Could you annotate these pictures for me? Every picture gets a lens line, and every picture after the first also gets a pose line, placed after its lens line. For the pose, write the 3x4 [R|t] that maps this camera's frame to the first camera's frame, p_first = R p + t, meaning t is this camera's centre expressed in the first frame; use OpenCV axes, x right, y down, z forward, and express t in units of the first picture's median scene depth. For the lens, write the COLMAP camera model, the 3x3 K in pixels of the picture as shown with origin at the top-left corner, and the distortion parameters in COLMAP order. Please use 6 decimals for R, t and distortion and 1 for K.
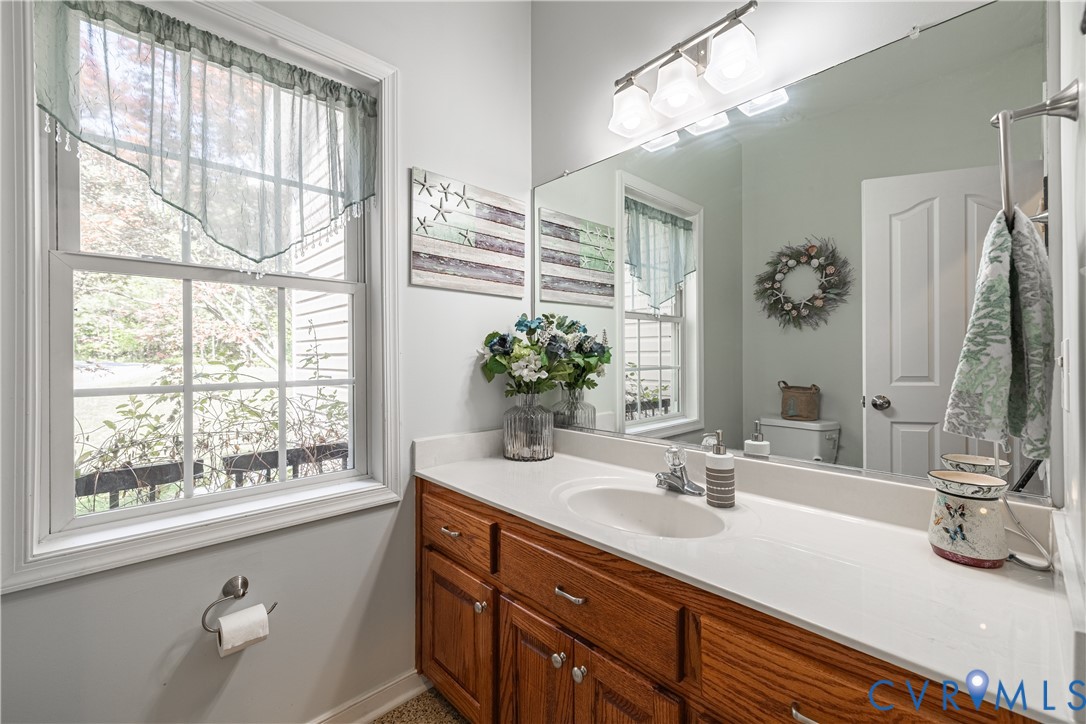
lens RADIAL K [[451.6, 0, 544.2], [0, 451.6, 358.2], [0, 0, 1]] dist [0.010041, -0.002647]
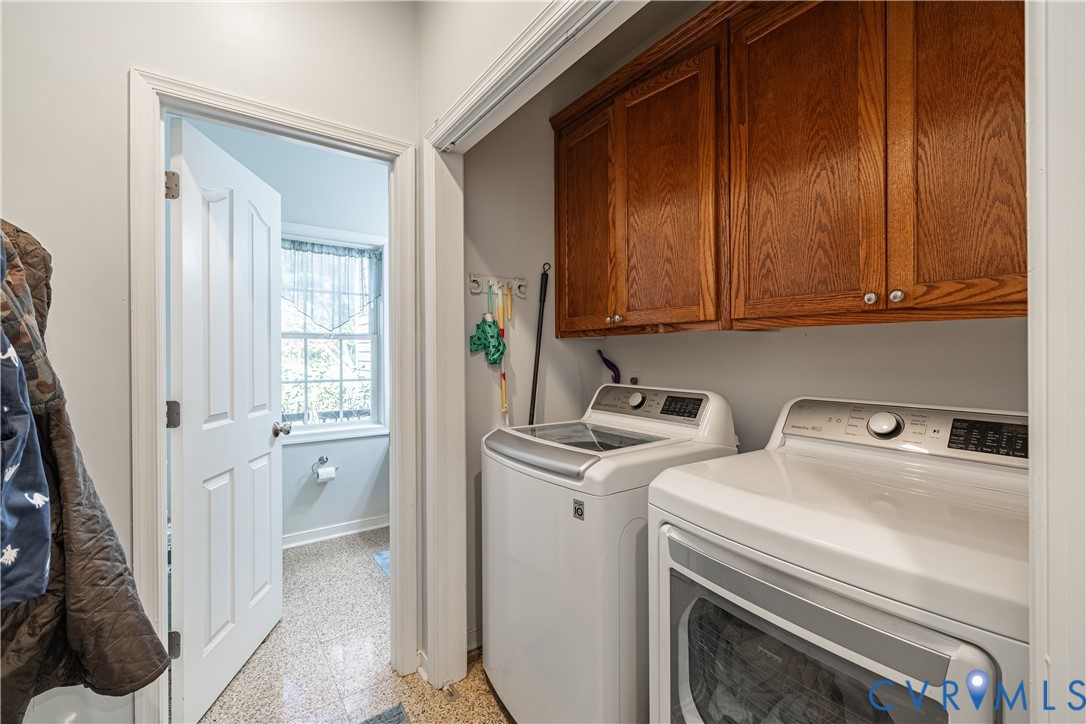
lens RADIAL K [[451.6, 0, 541.9], [0, 451.6, 358.3], [0, 0, 1]] dist [0.010041, -0.002647]
pose [[0.991125, 0.002723, -0.132903, 0.730746], [-0.002185, 0.999989, 0.004193, -0.066437], [0.132913, -0.003866, 0.991120, -1.133890]]
